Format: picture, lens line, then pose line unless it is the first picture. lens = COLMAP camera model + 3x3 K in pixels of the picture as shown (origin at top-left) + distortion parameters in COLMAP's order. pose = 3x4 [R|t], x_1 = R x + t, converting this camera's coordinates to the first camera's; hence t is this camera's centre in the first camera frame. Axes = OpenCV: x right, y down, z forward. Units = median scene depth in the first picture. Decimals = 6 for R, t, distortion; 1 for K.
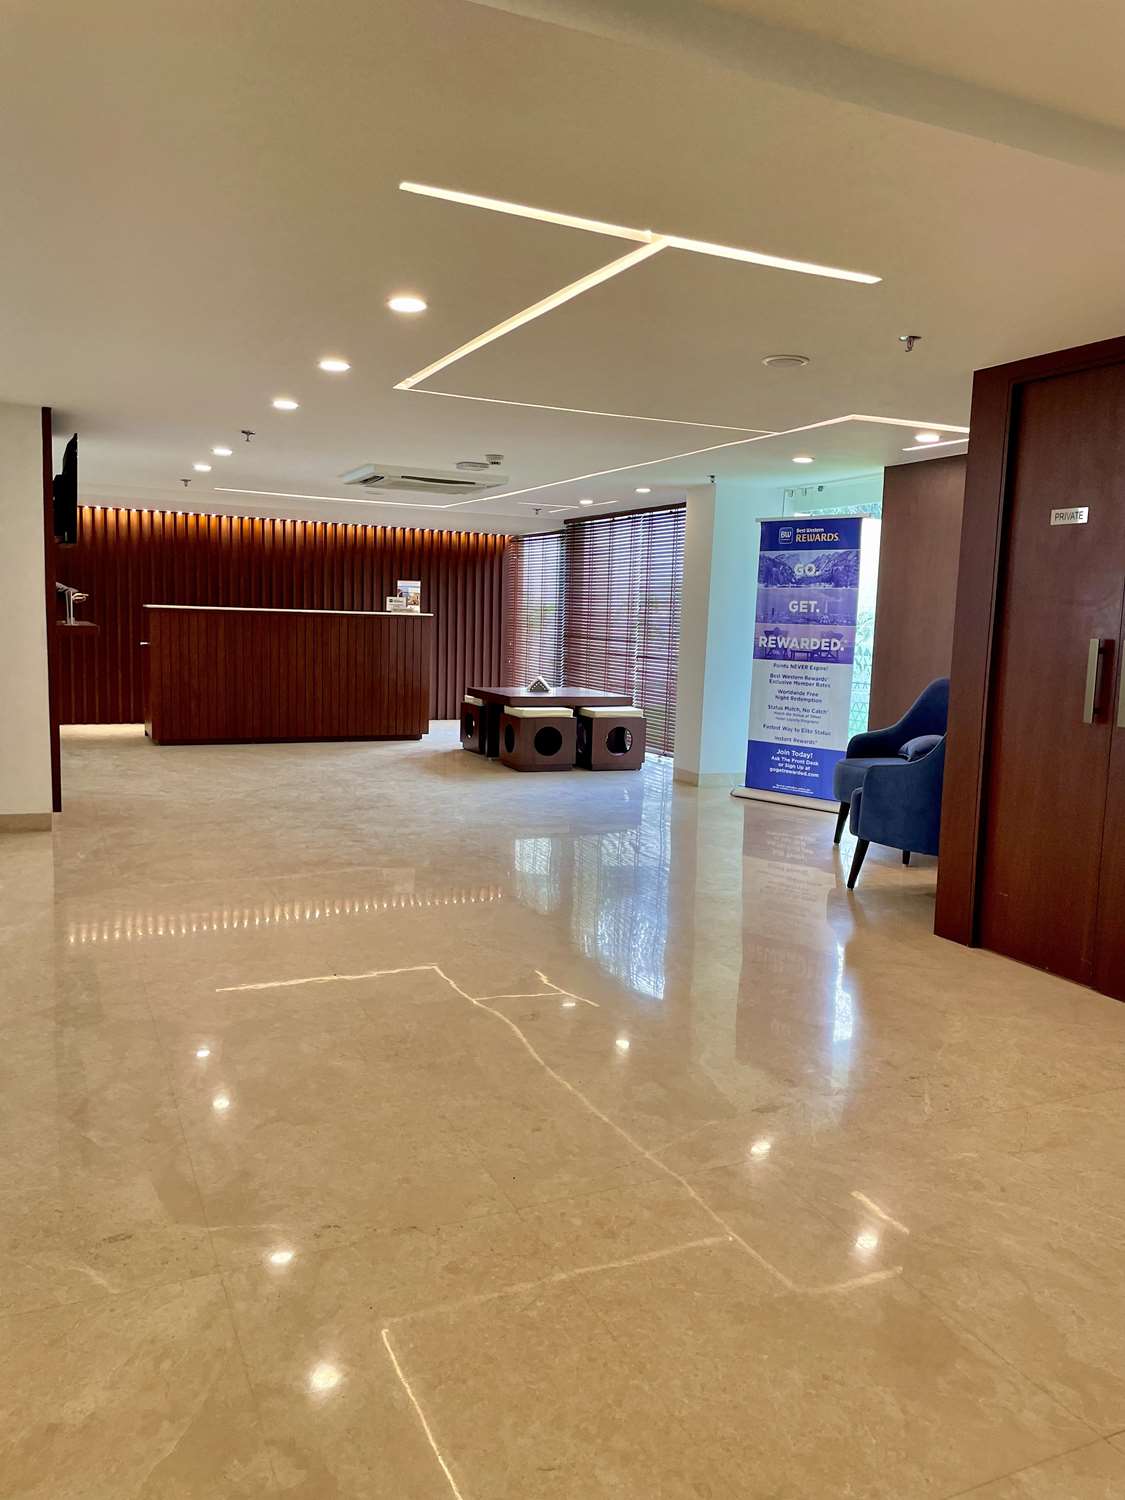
lens RADIAL K [[1124.4, 0, 562.5], [0, 1124.4, 750.0], [0, 0, 1]] dist [0.122506, -0.188775]
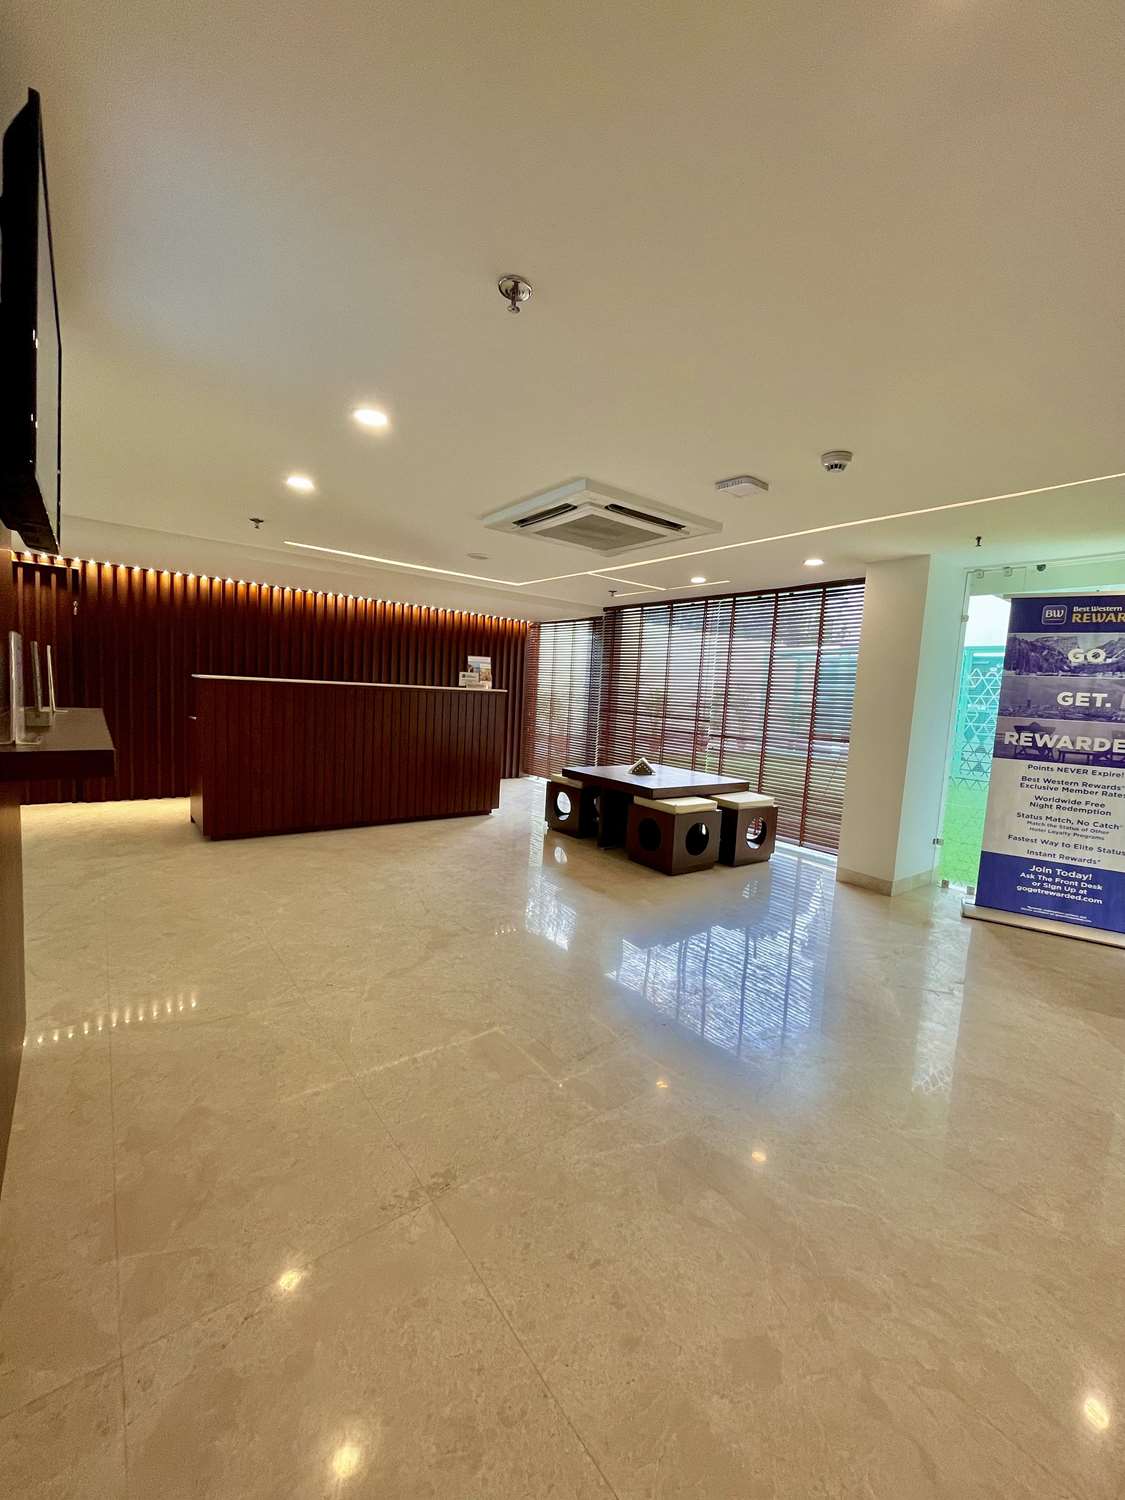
lens RADIAL K [[601.8, 0, 562.5], [0, 601.8, 750.0], [0, 0, 1]] dist [-0.000233, -0.000075]
pose [[0.974056, -0.000504, 0.226306, -0.255771], [0.002960, 0.999940, -0.010517, -0.083776], [-0.226287, 0.010914, 0.974000, 0.638267]]
